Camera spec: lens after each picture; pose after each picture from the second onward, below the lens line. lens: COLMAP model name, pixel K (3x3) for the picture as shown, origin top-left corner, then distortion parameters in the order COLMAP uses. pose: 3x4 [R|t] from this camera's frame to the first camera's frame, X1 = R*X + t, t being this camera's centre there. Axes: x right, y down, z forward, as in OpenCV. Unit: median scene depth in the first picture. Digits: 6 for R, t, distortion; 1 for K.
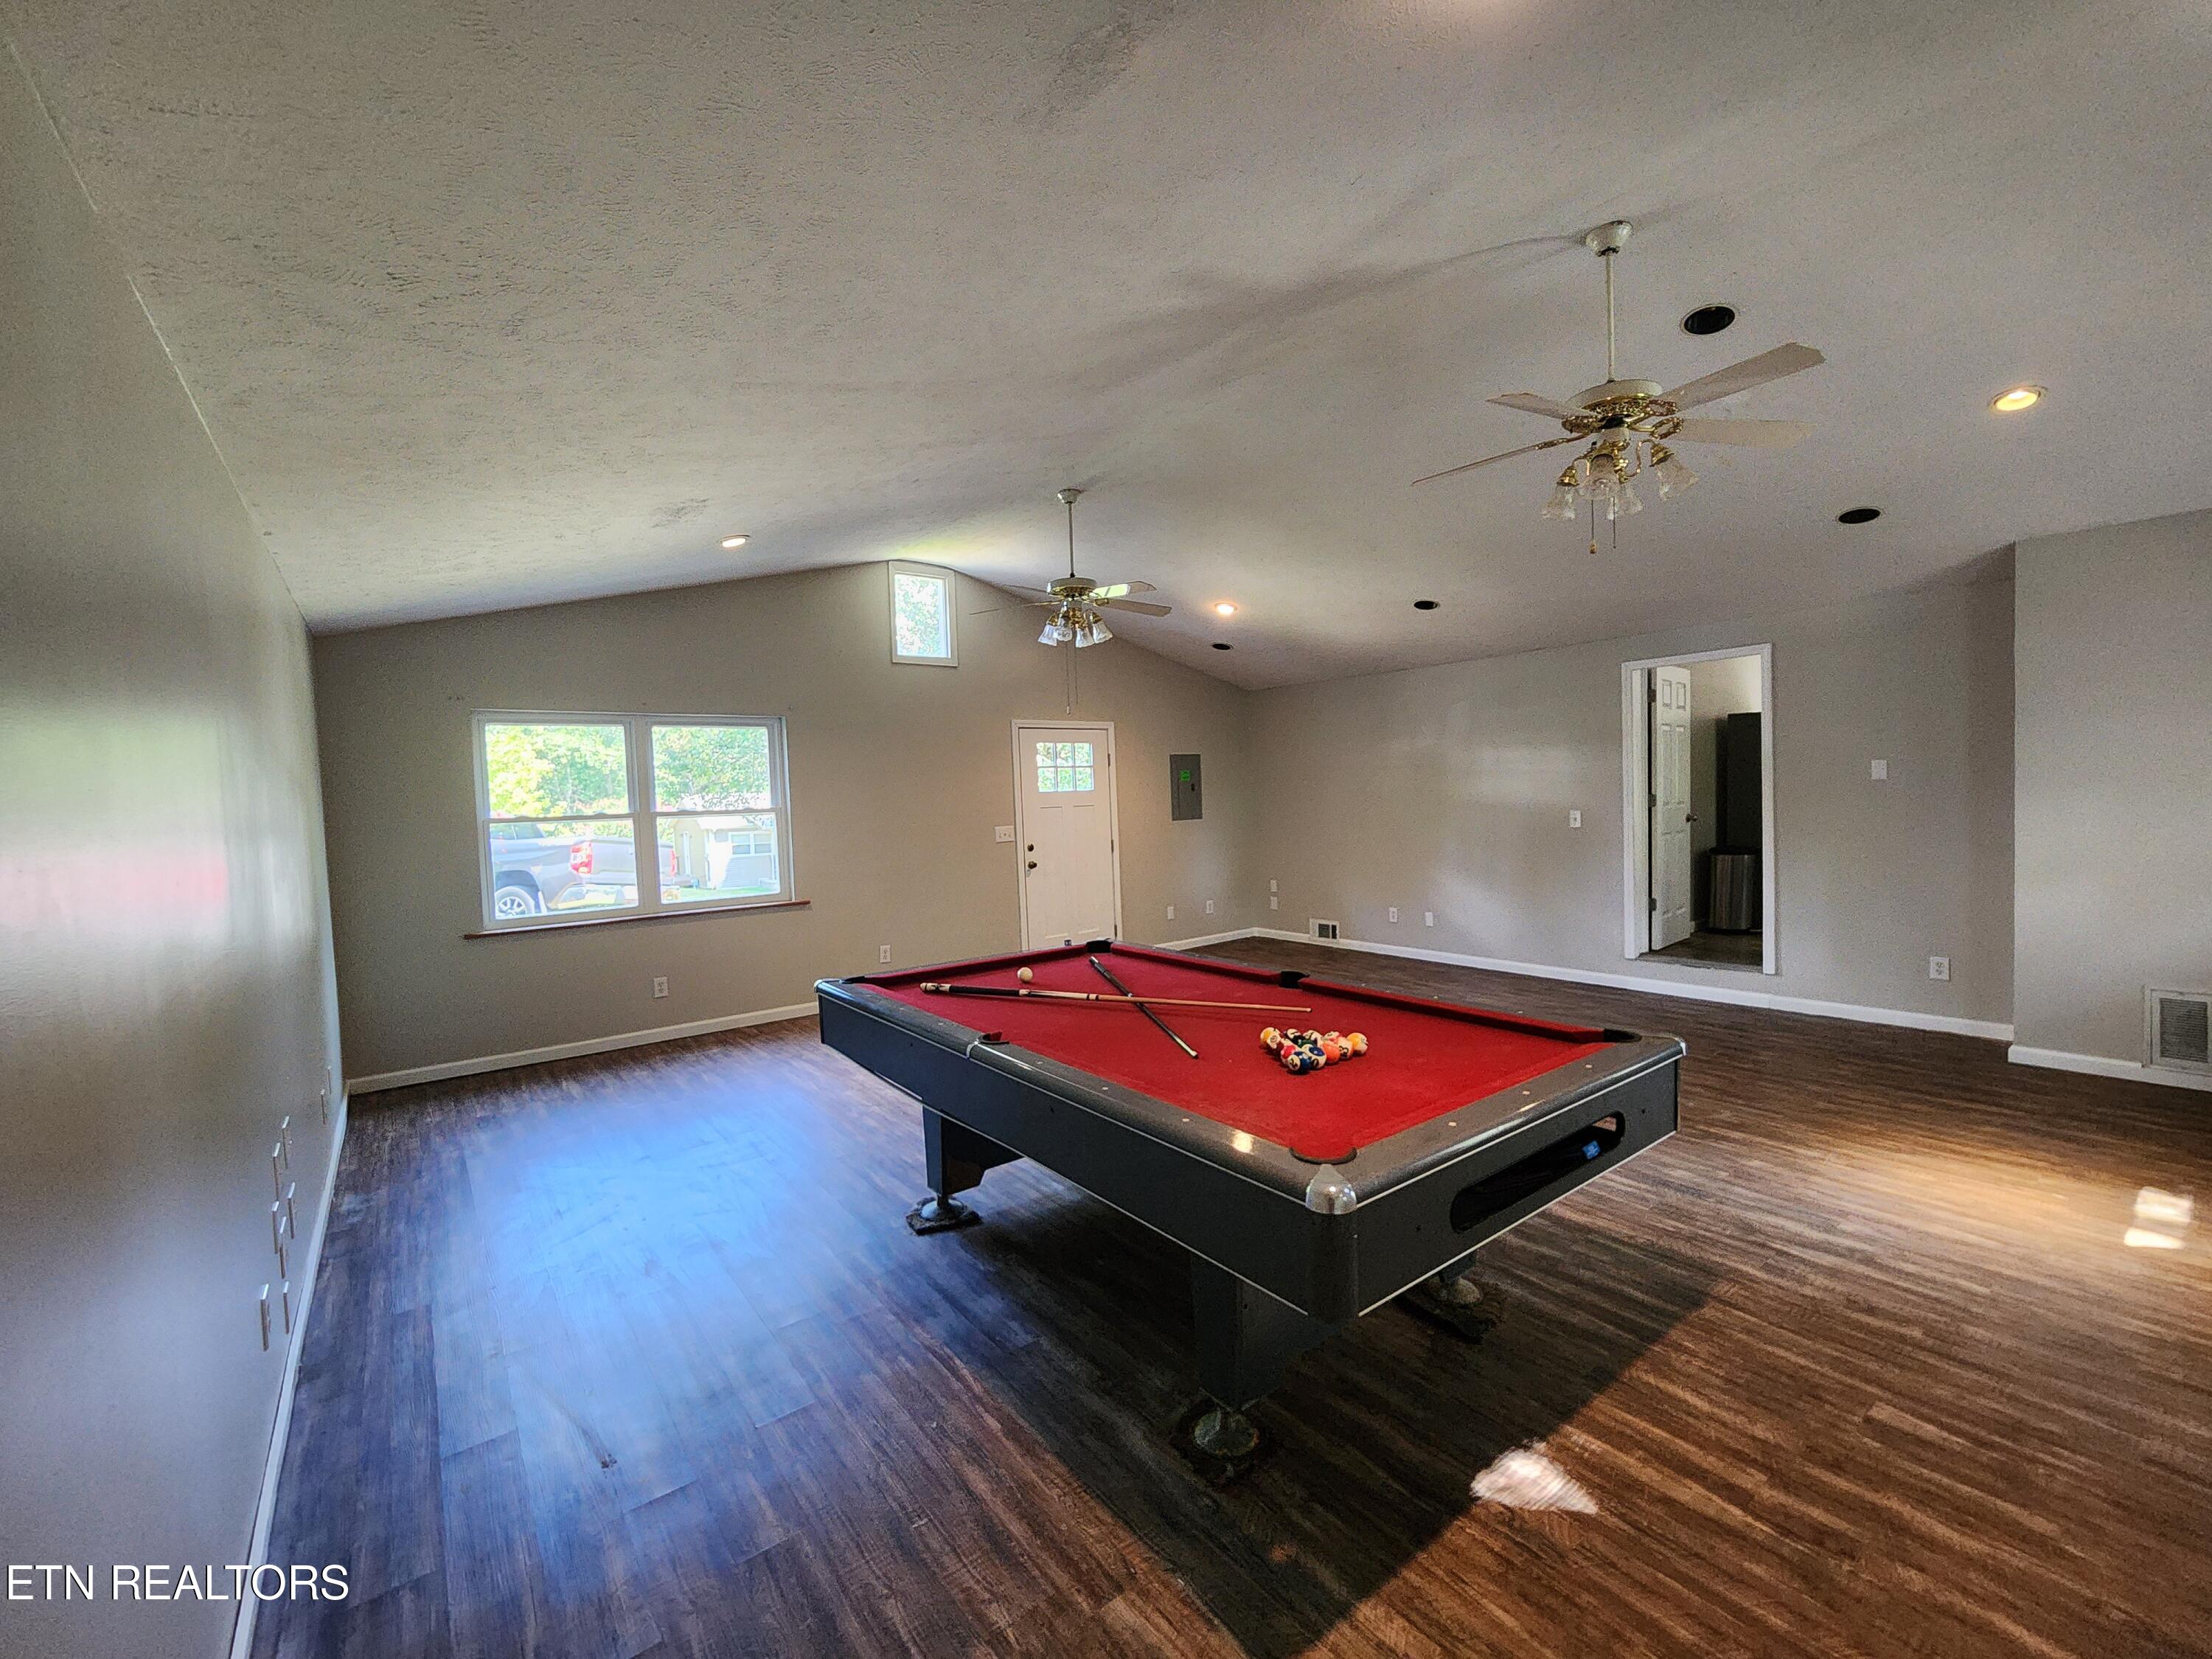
lens RADIAL K [[920.5, 0, 1101.7], [0, 920.5, 832.9], [0, 0, 1]] dist [0.000960, 0.000032]
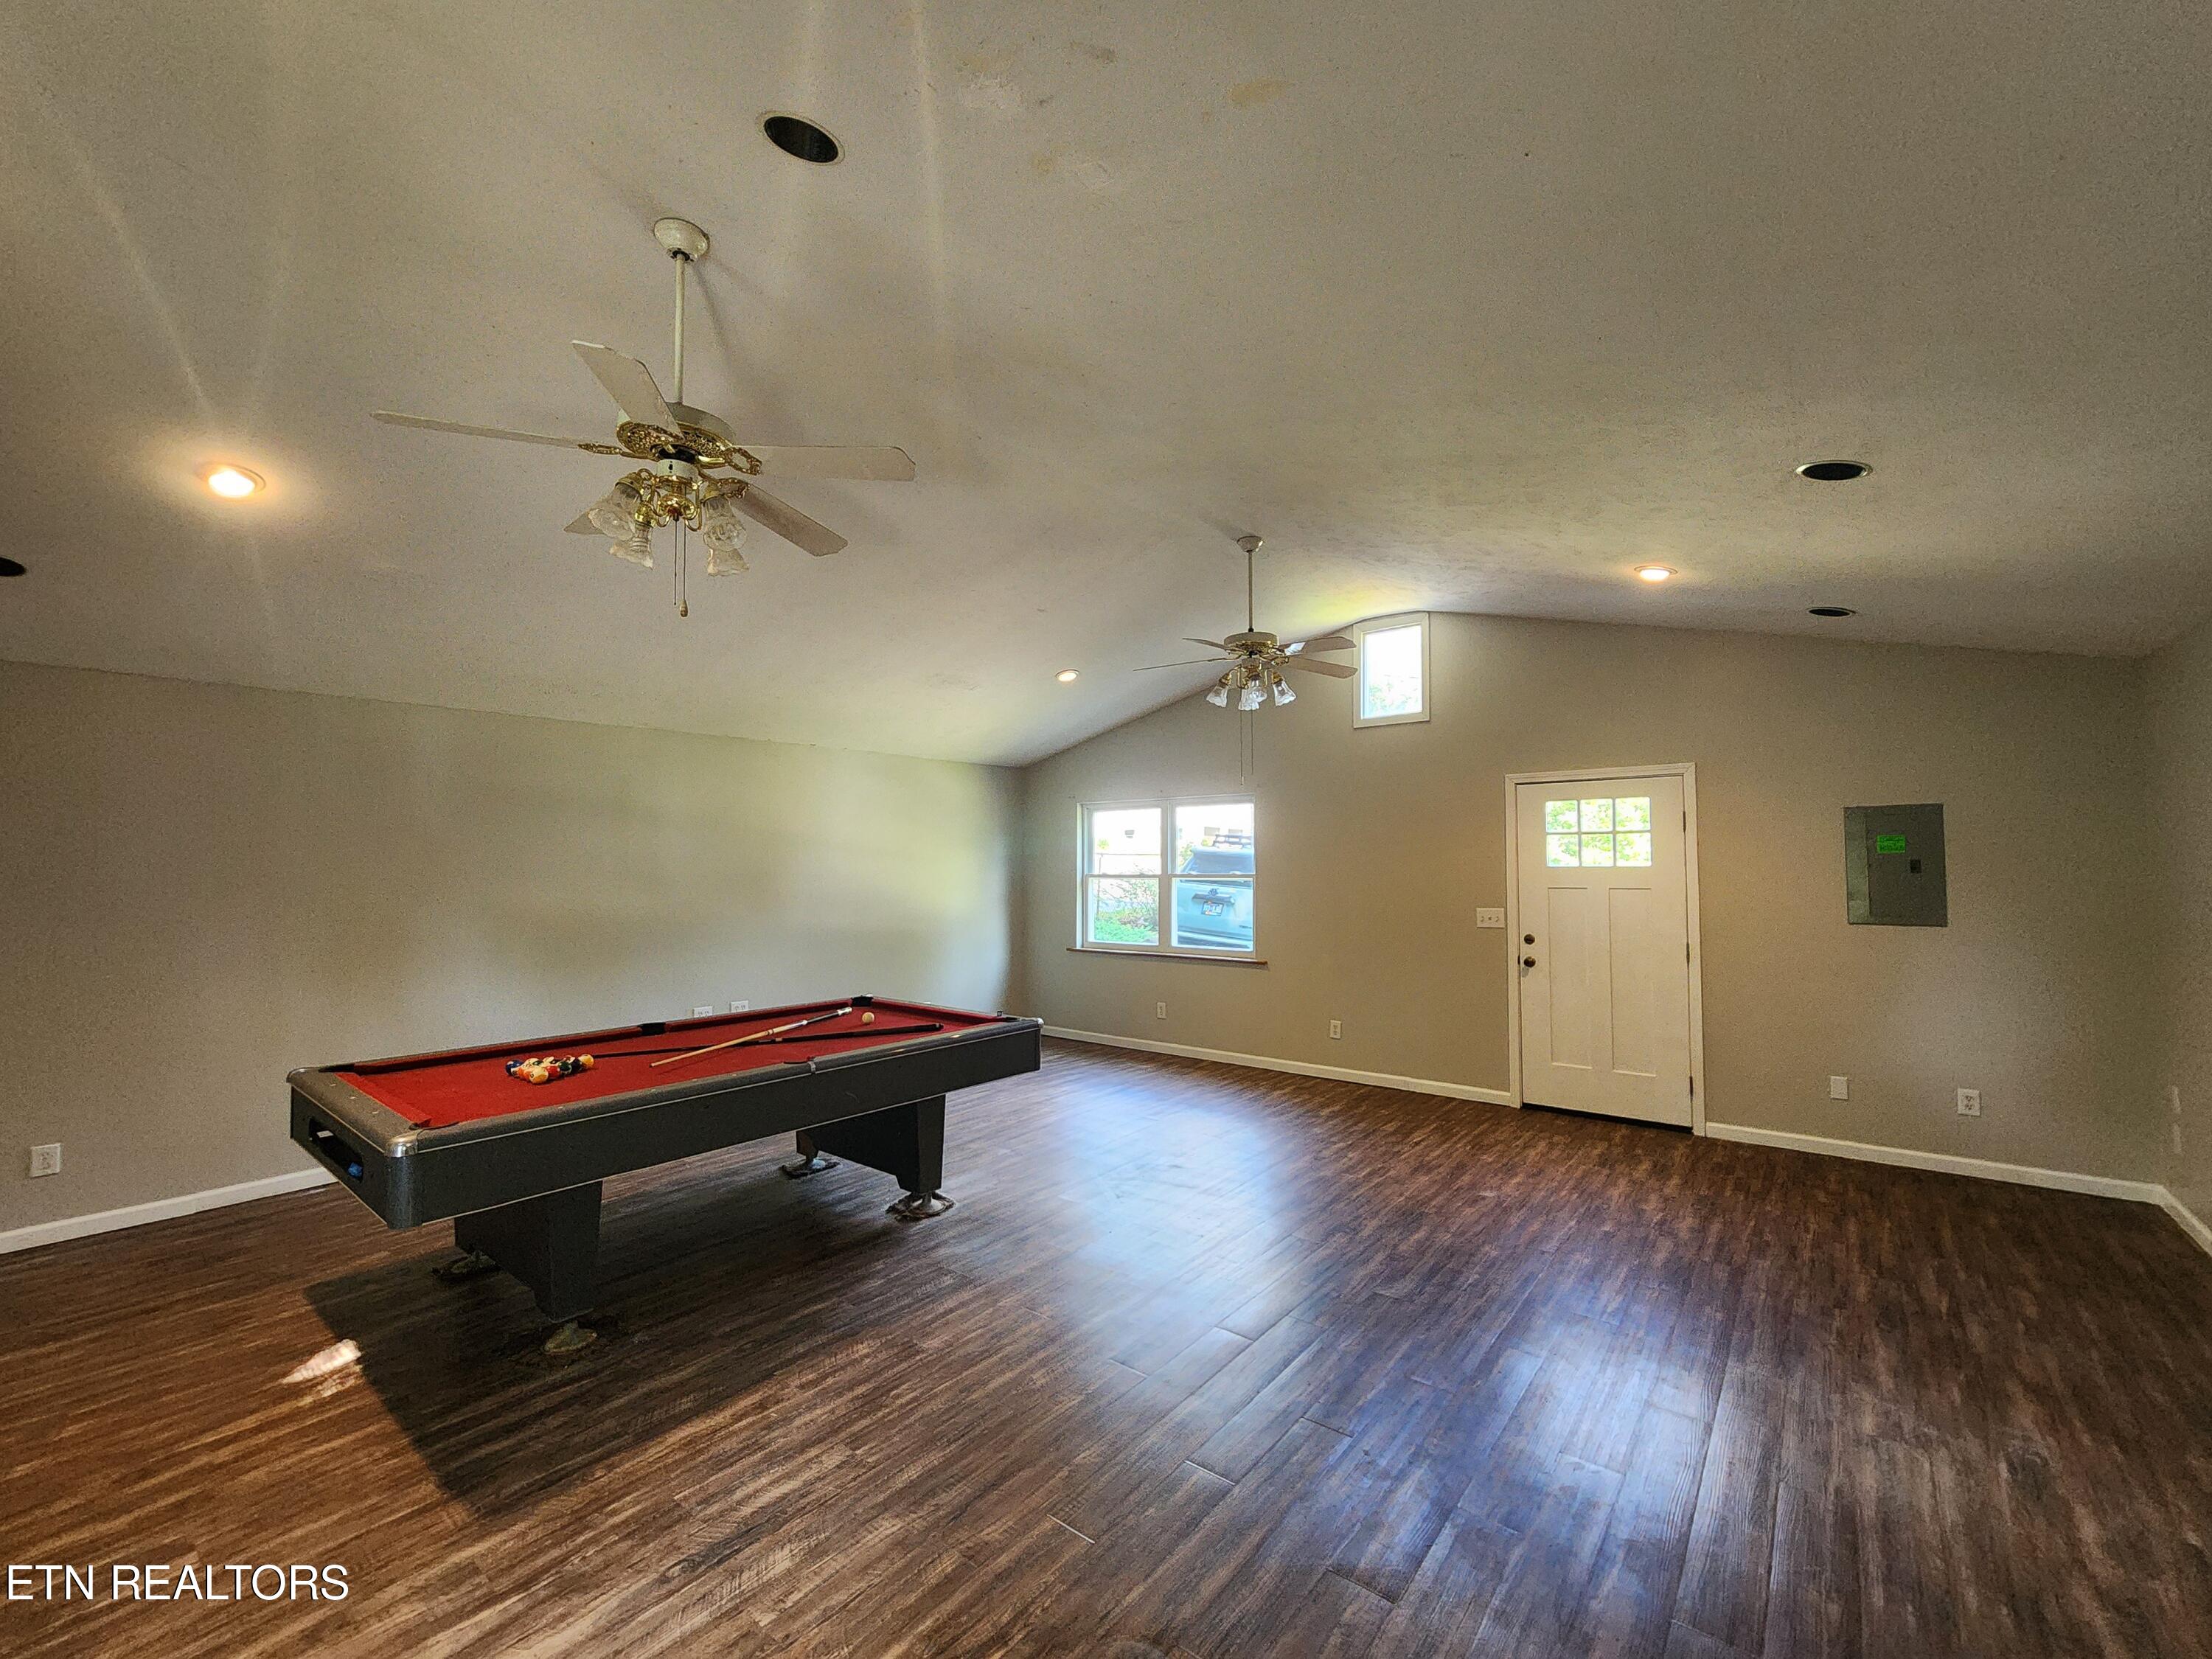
lens RADIAL K [[900.0, 0, 1103.2], [0, 900.0, 839.8], [0, 0, 1]] dist [-0.000134, -0.000052]
pose [[0.239808, 0.004239, -0.970811, 1.419785], [-0.044406, 0.998992, -0.006607, -0.115332], [0.969804, 0.044694, 0.239754, 1.194112]]
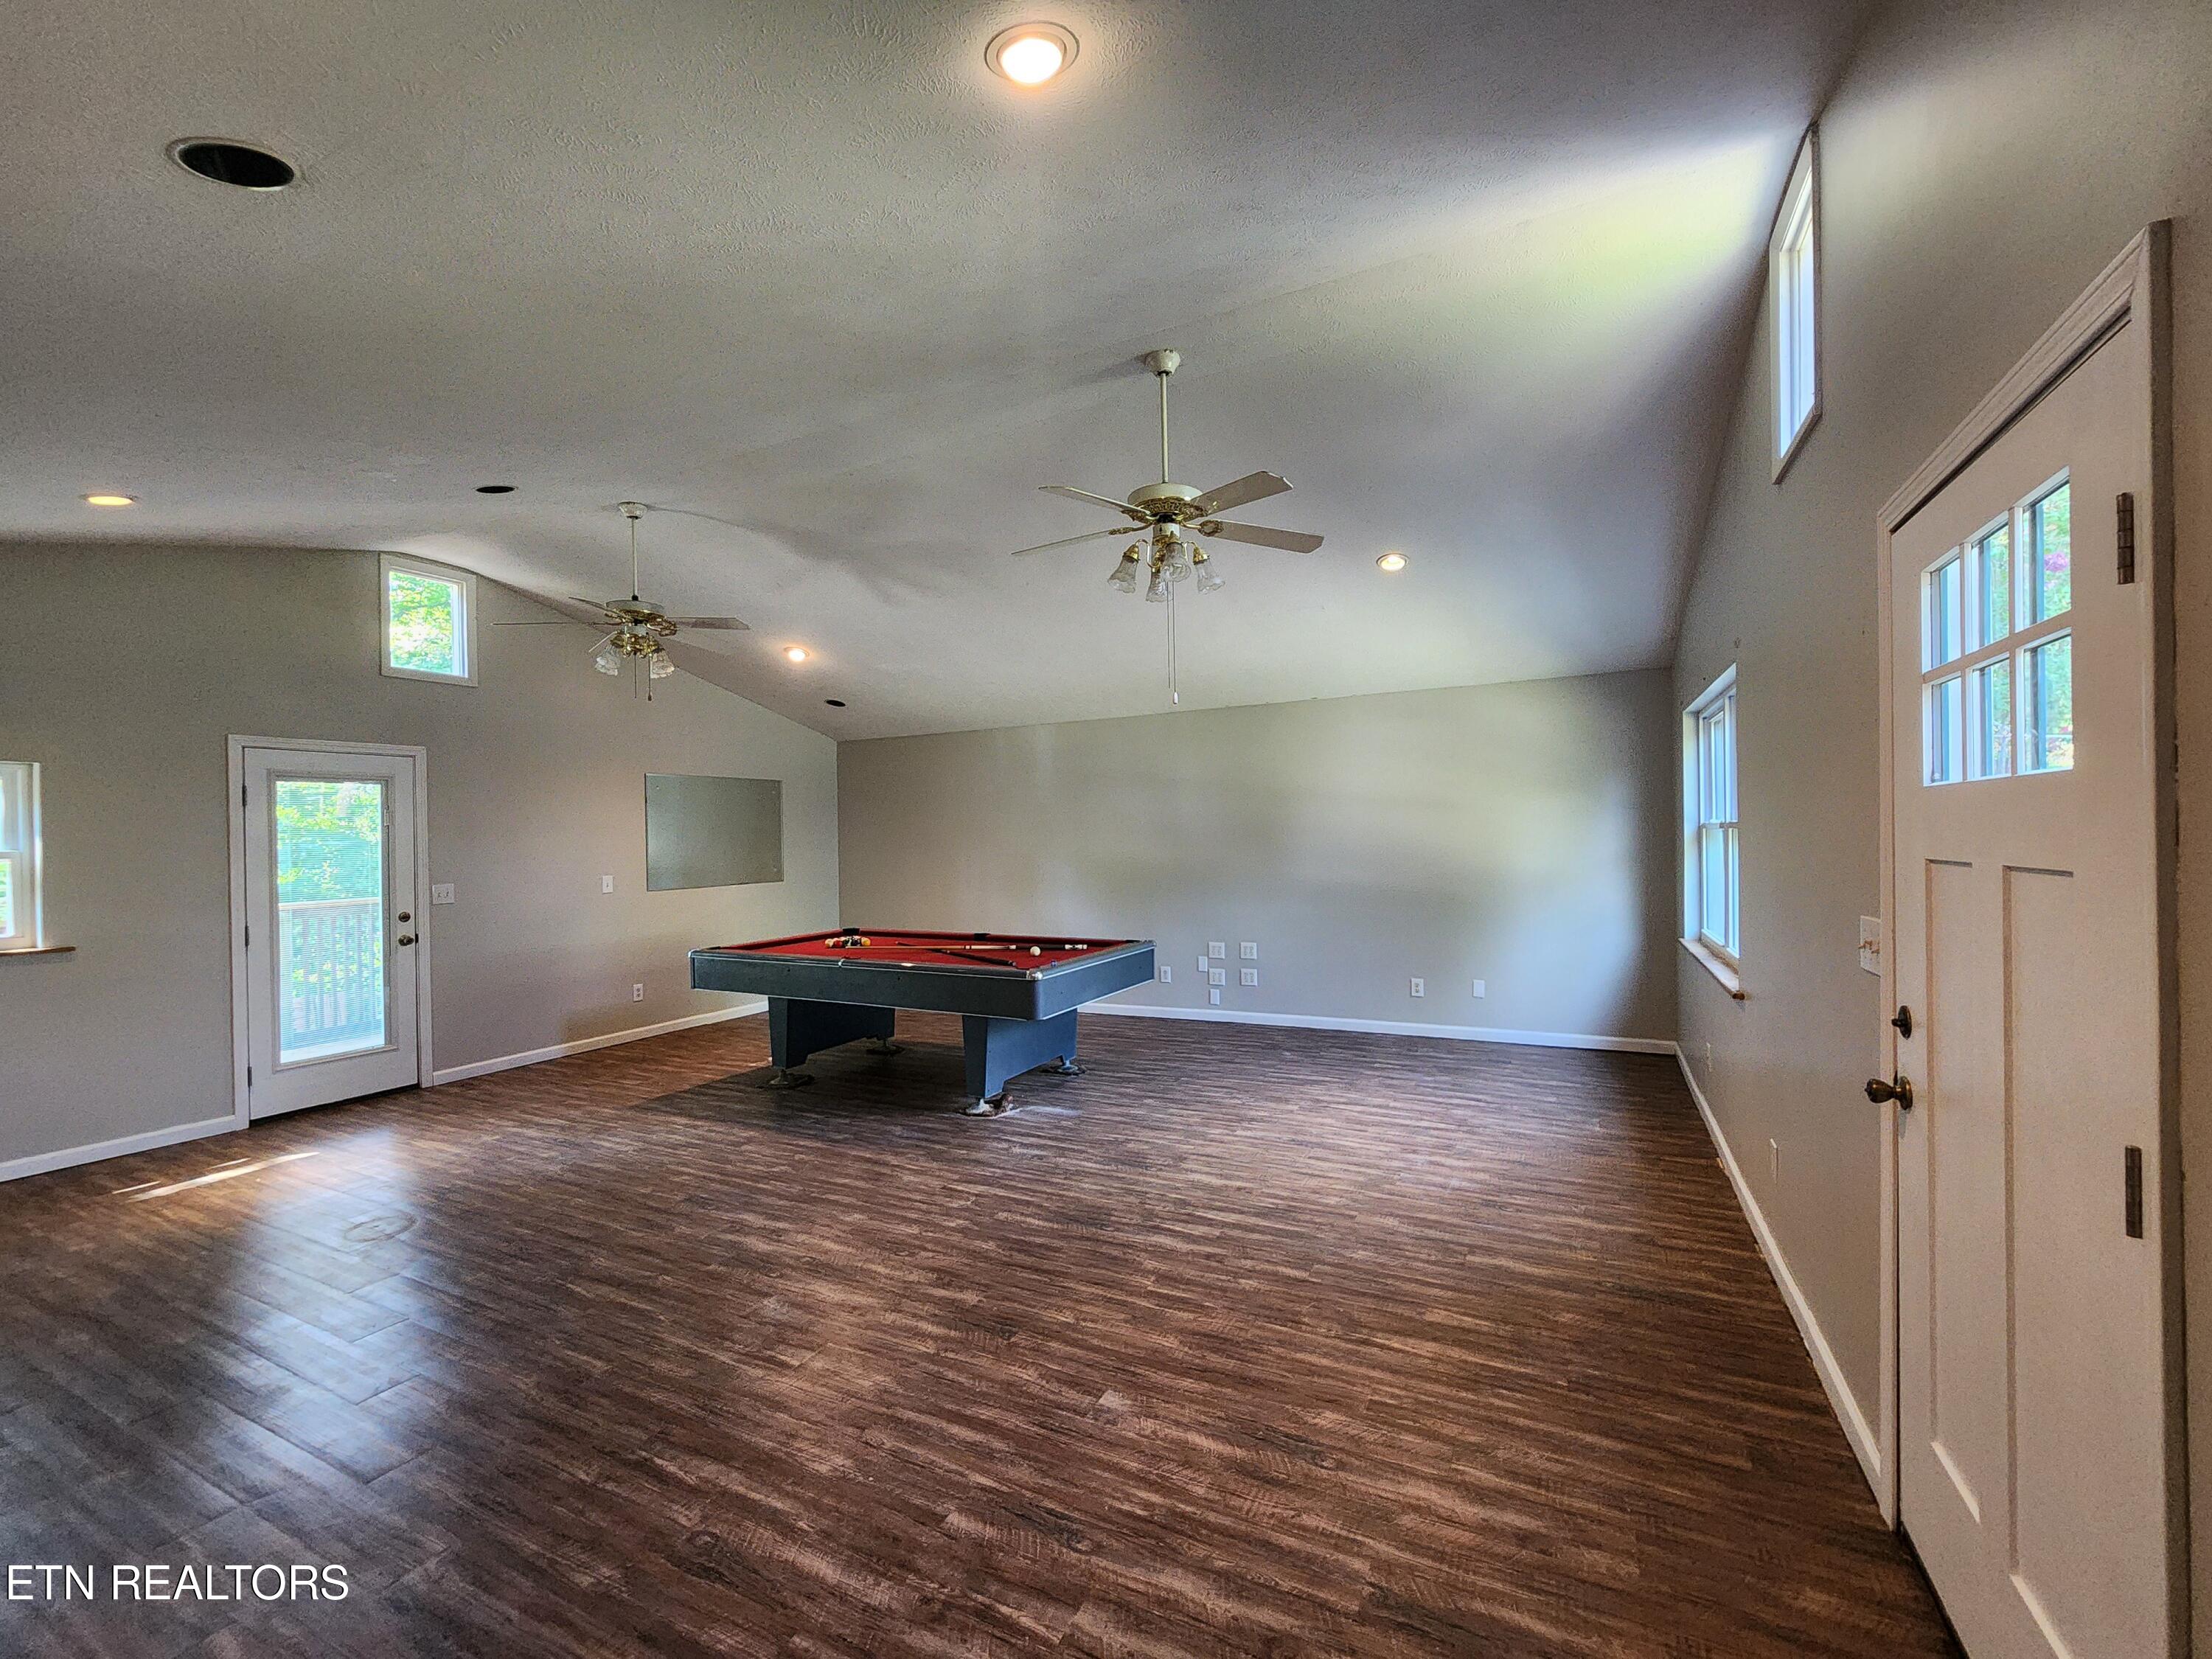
lens RADIAL K [[906.8, 0, 1114.8], [0, 906.8, 836.1], [0, 0, 1]] dist [0.000221, 0.000583]
pose [[-0.893702, 0.052744, -0.445549, 0.530162], [0.031471, 0.997989, 0.055016, -0.129339], [0.447555, 0.035146, -0.893565, 2.813172]]
